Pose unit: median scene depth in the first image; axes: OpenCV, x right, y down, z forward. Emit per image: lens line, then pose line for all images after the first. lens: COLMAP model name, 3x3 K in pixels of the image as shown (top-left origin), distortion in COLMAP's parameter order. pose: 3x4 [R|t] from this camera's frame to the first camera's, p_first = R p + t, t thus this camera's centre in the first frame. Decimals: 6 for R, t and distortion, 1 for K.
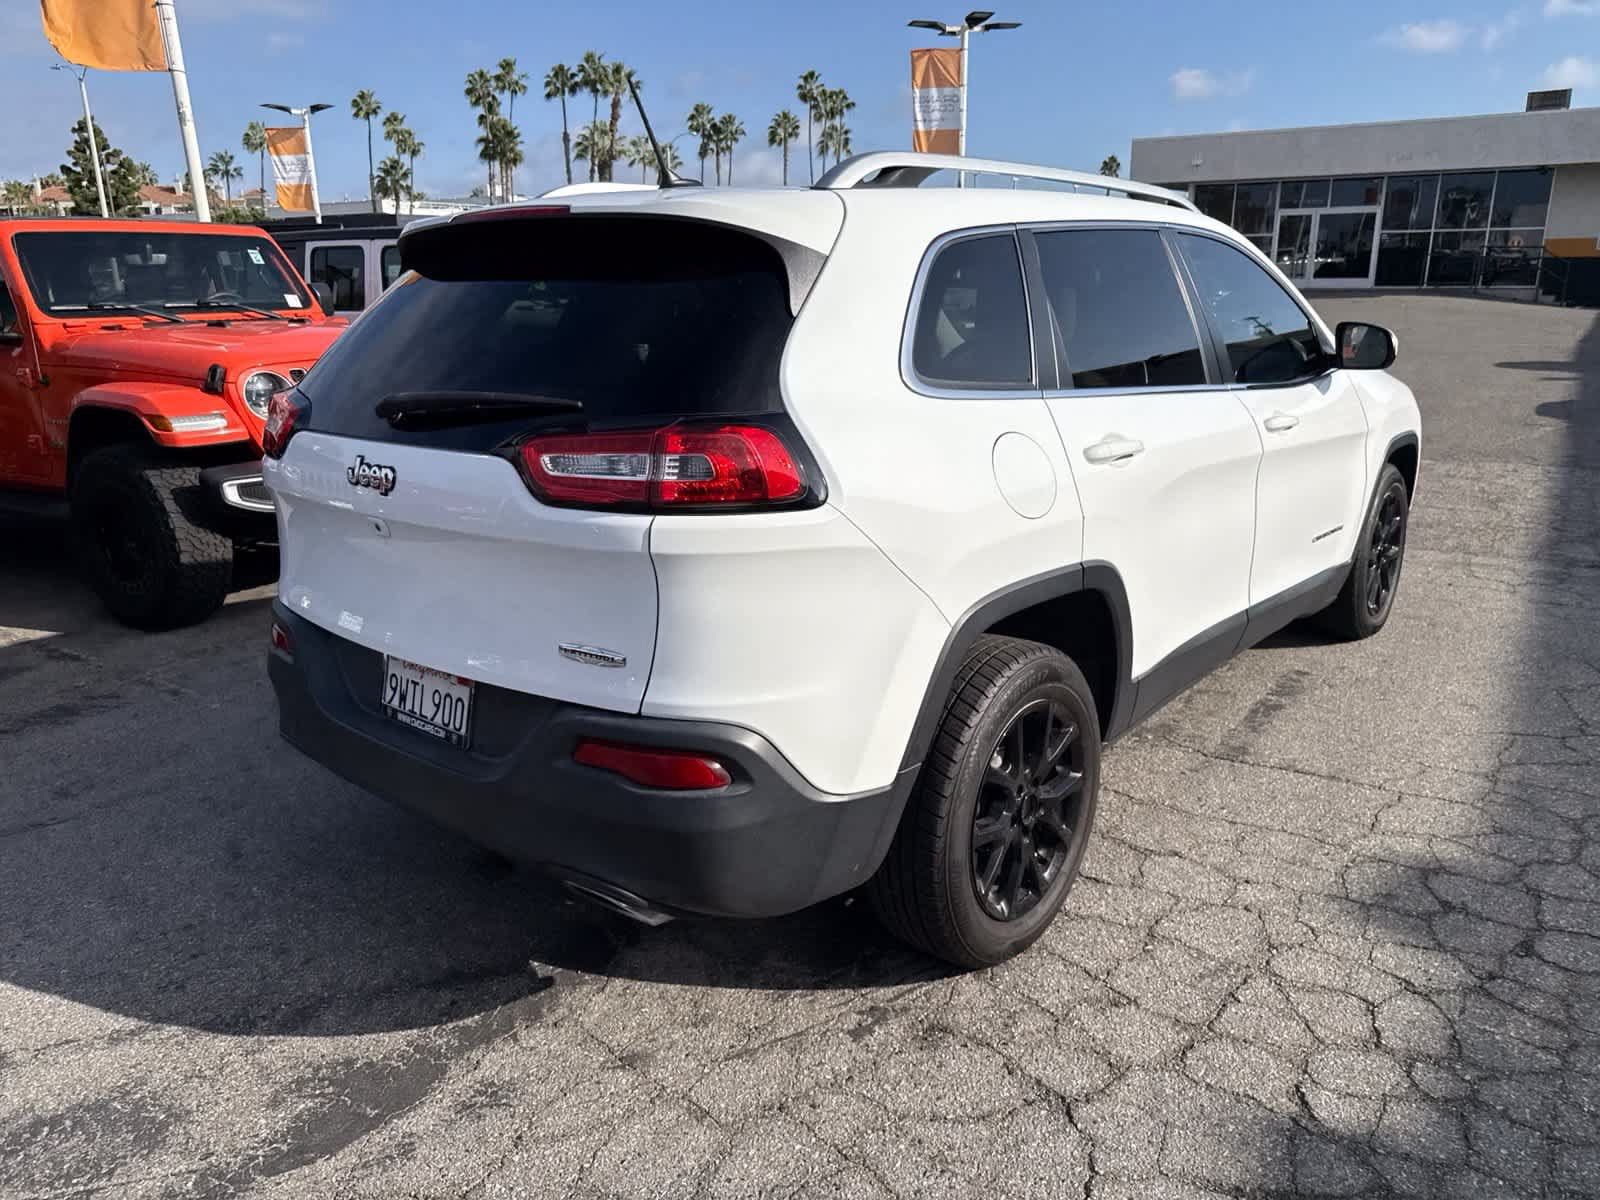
lens RADIAL K [[1135.6, 0, 807.5], [0, 1135.6, 609.3], [0, 0, 1]] dist [0.014007, -0.019272]
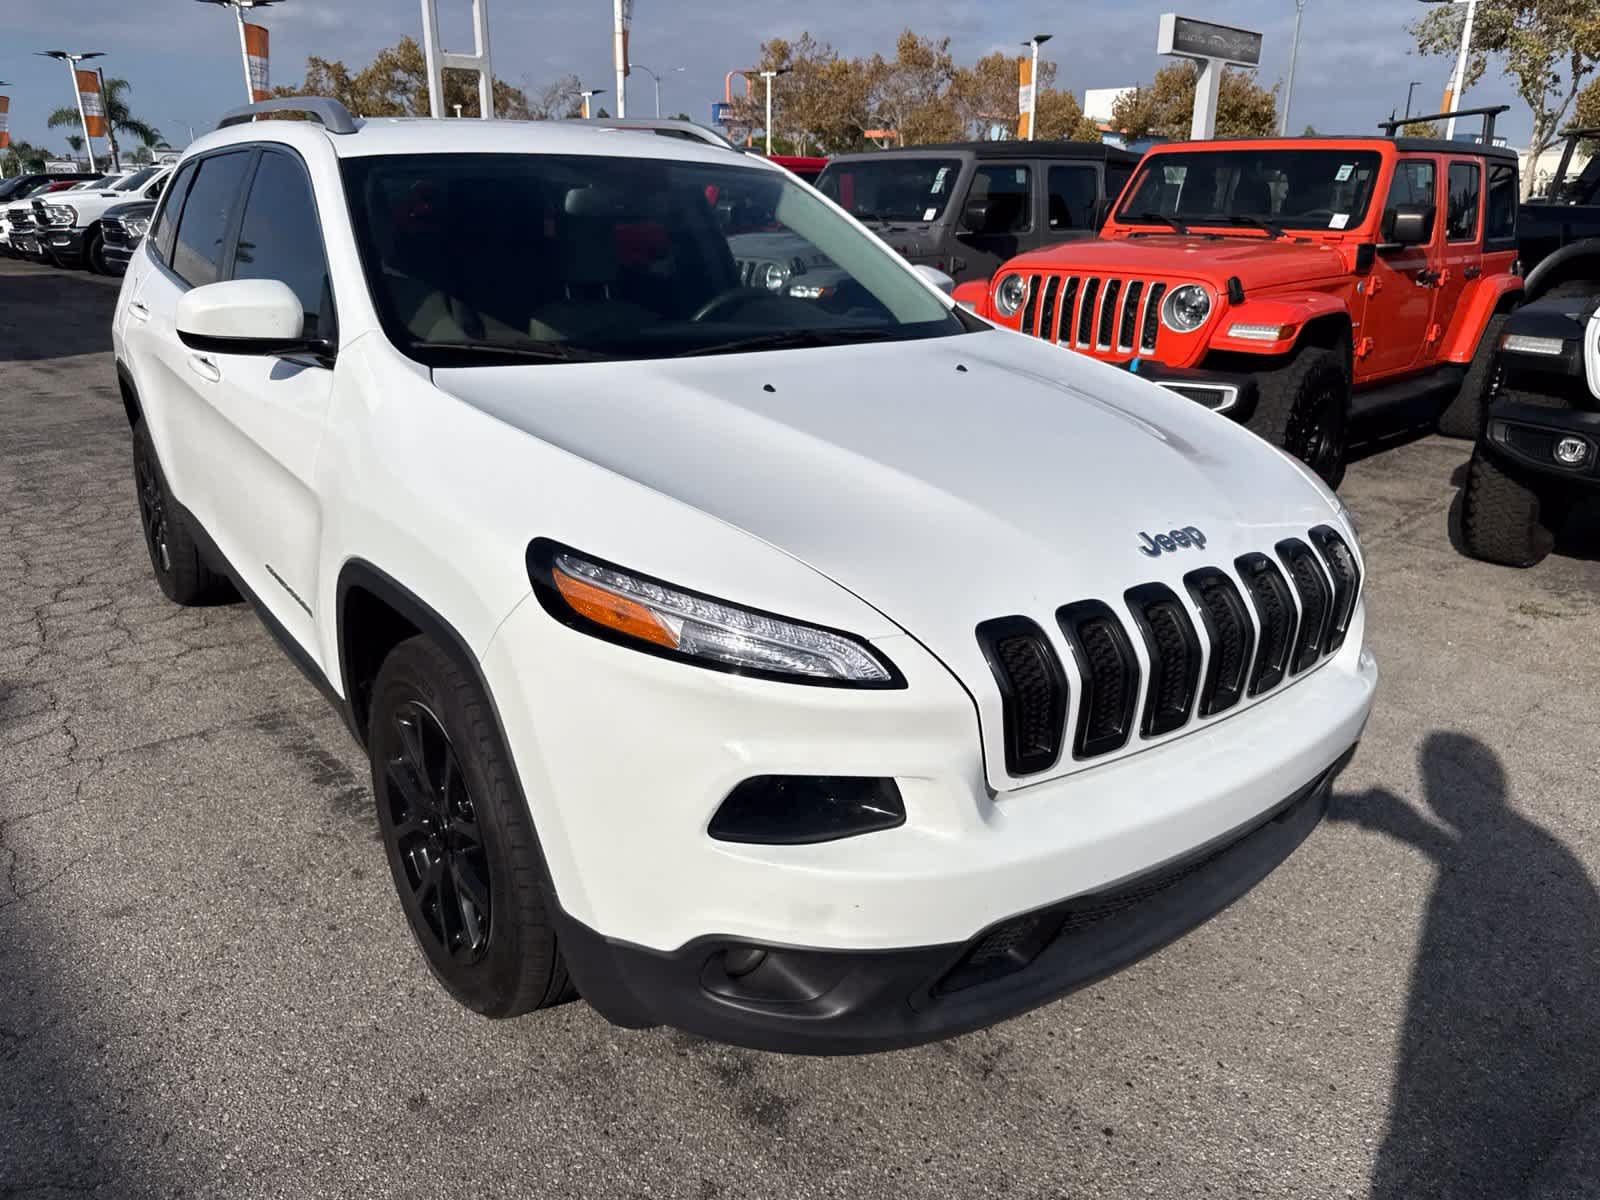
lens RADIAL K [[1135.6, 0, 810.9], [0, 1135.6, 589.7], [0, 0, 1]] dist [0.014007, -0.019272]
pose [[-0.215814, 0.334181, -0.917468, 1.383327], [-0.284592, 0.877288, 0.386489, -0.569968], [0.934041, 0.344514, -0.094225, 1.850076]]
